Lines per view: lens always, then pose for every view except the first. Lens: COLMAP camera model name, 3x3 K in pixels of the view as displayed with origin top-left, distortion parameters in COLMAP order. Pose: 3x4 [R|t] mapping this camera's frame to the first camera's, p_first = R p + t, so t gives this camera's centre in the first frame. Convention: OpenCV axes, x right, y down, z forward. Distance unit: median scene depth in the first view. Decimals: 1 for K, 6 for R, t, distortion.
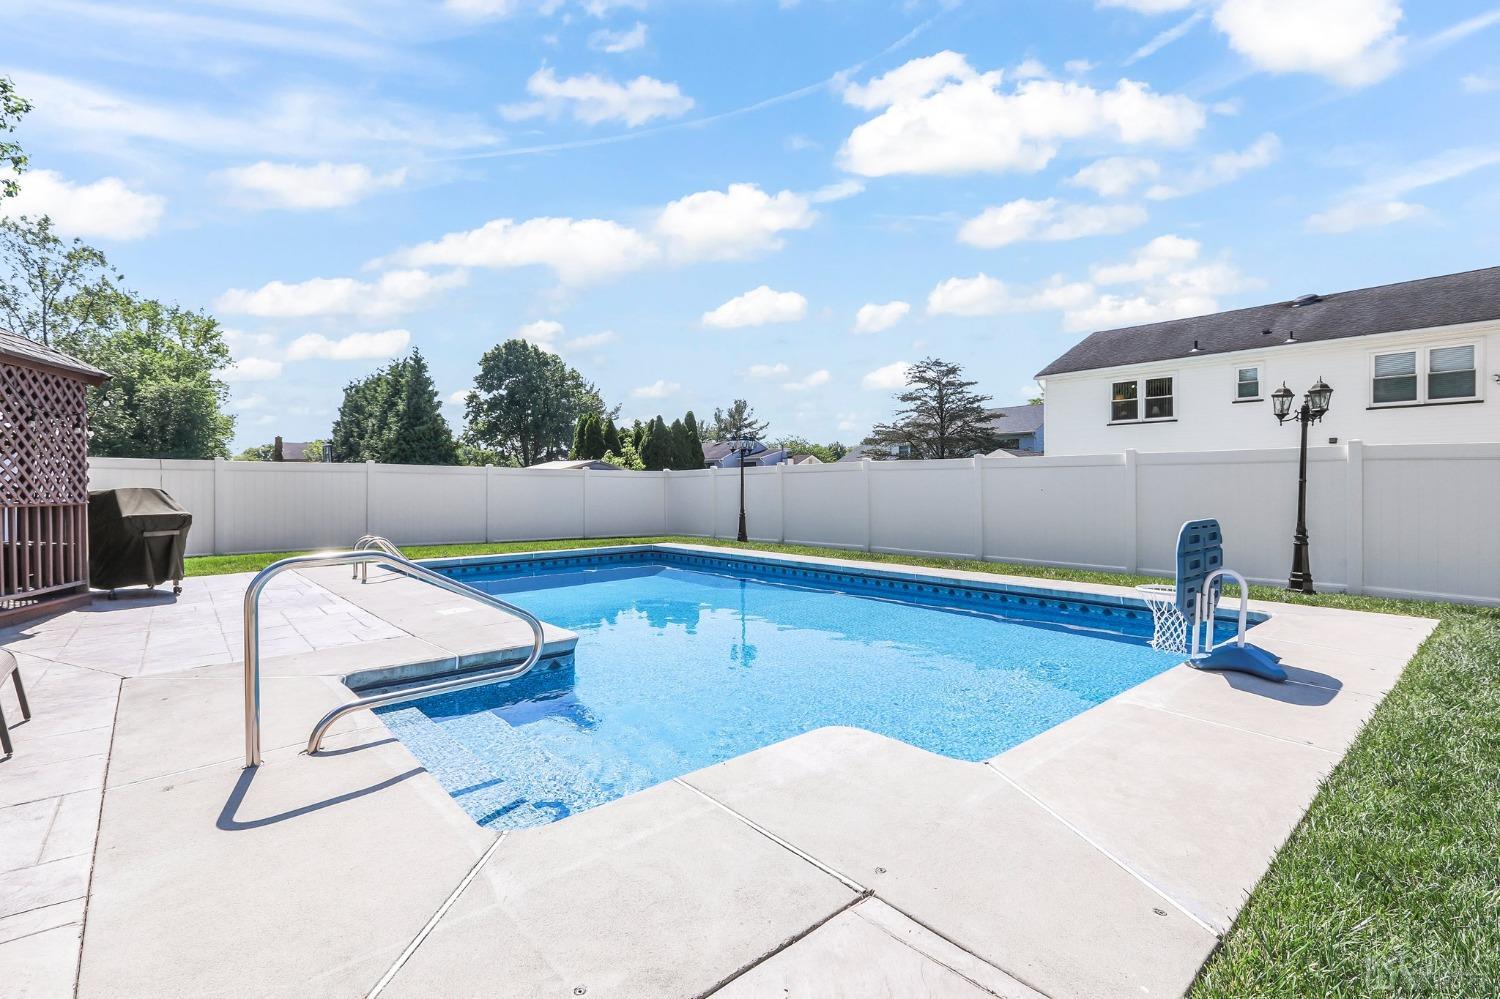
lens RADIAL K [[685.1, 0, 748.4], [0, 685.1, 488.3], [0, 0, 1]] dist [-0.000081, 0.004535]
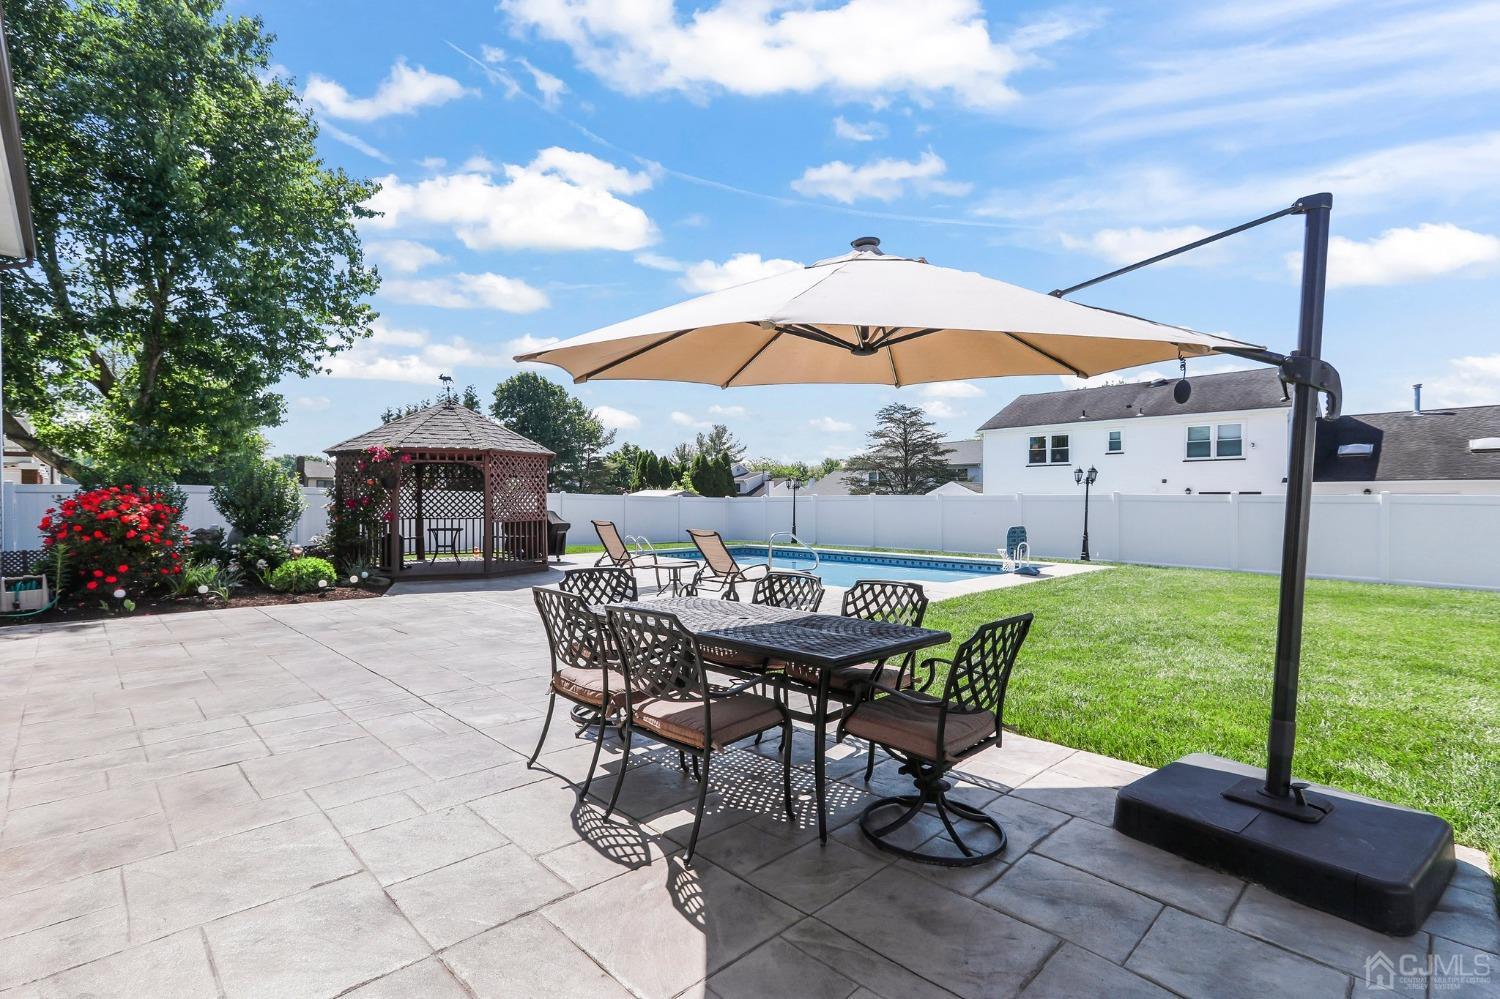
lens RADIAL K [[685.1, 0, 742.2], [0, 685.1, 503.4], [0, 0, 1]] dist [-0.000081, 0.004535]
pose [[0.998545, 0.006973, 0.053466, -0.103822], [-0.006810, 0.999972, -0.003222, -0.005100], [-0.053487, 0.002853, 0.998564, -0.287213]]
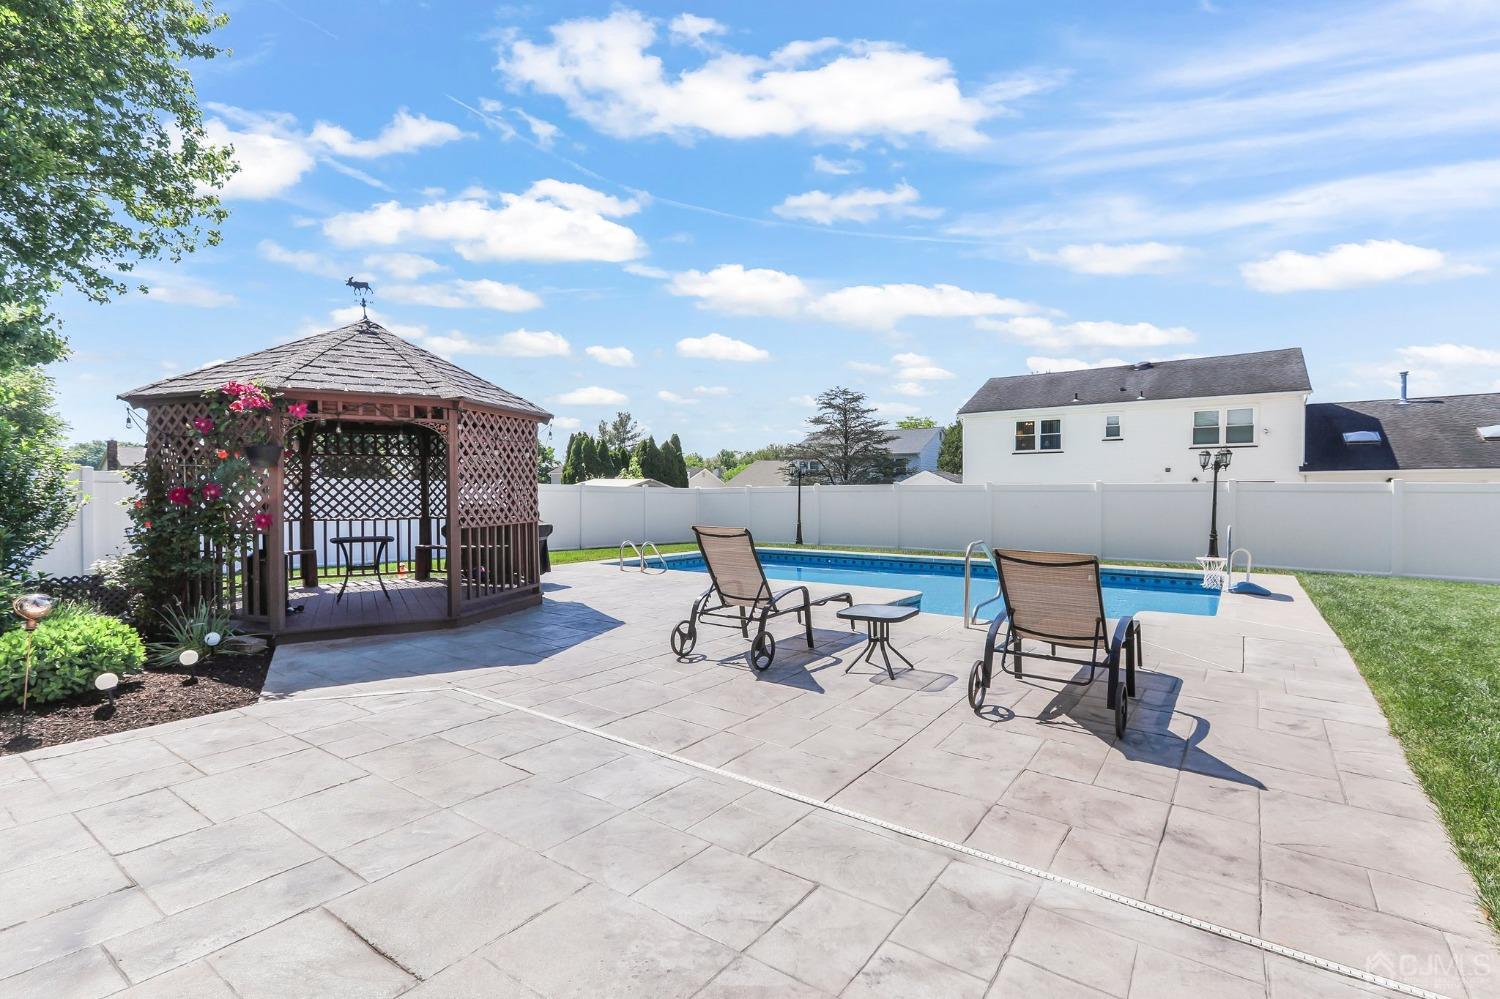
lens RADIAL K [[685.1, 0, 742.6], [0, 685.1, 498.9], [0, 0, 1]] dist [-0.000081, 0.004535]
pose [[0.975778, 0.003417, 0.218736, -0.190403], [-0.003664, 0.999993, 0.000724, -0.004464], [-0.218732, -0.001508, 0.975784, -0.114577]]
